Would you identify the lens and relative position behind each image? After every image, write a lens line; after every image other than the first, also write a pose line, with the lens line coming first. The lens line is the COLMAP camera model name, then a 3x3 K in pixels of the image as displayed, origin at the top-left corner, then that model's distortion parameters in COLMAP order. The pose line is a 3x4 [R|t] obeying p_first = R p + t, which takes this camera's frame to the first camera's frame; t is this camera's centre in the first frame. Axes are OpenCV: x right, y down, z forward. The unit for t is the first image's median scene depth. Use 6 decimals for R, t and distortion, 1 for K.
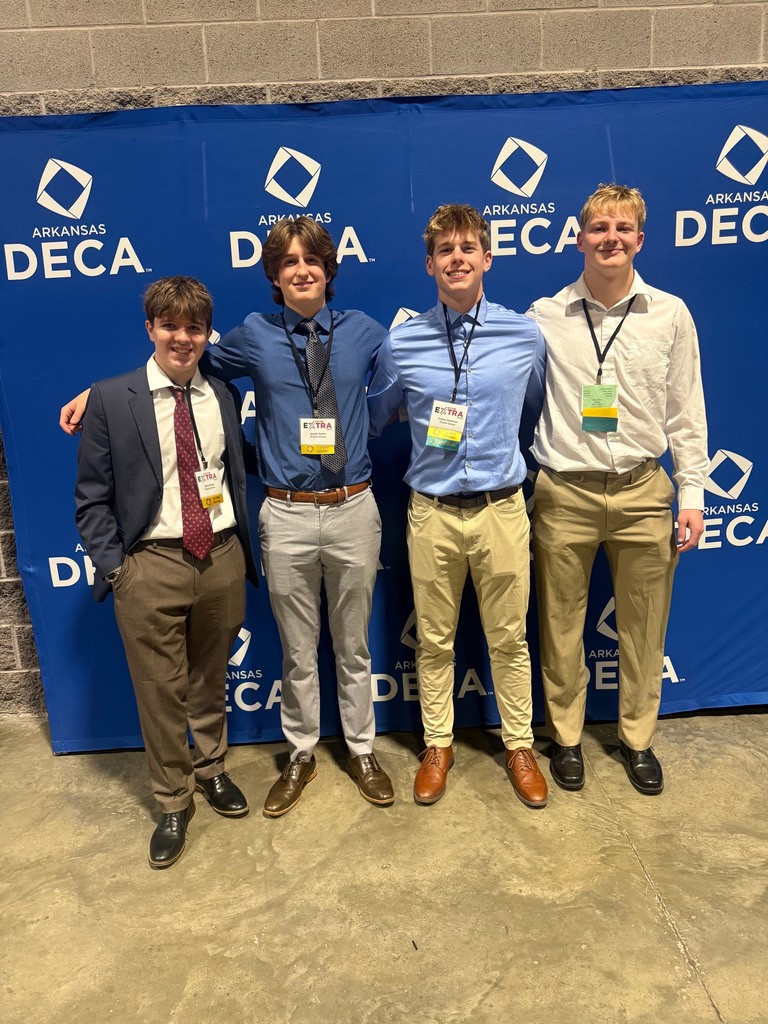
lens RADIAL K [[767.3, 0, 388.5], [0, 767.3, 508.4], [0, 0, 1]] dist [0.046338, -0.050560]
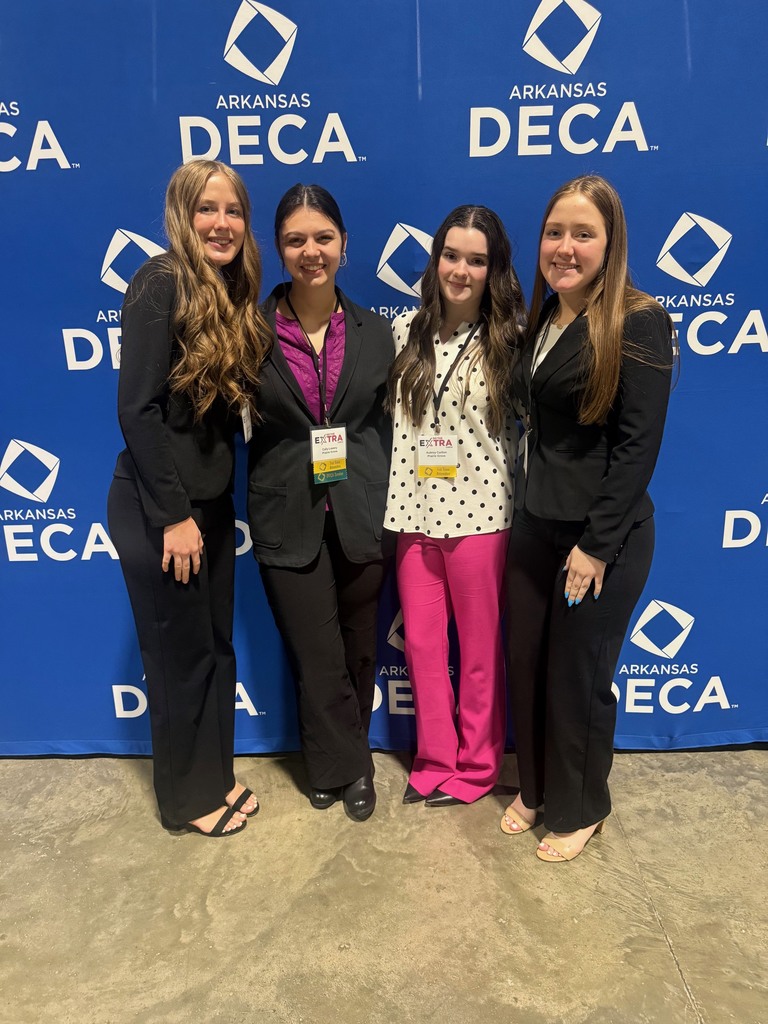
lens RADIAL K [[767.3, 0, 384.1], [0, 767.3, 512.9], [0, 0, 1]] dist [0.046338, -0.050560]
pose [[0.998603, 0.036470, -0.038236, 0.047414], [-0.034194, 0.997697, 0.058584, -0.017308], [0.040284, -0.057195, 0.997550, 0.235951]]
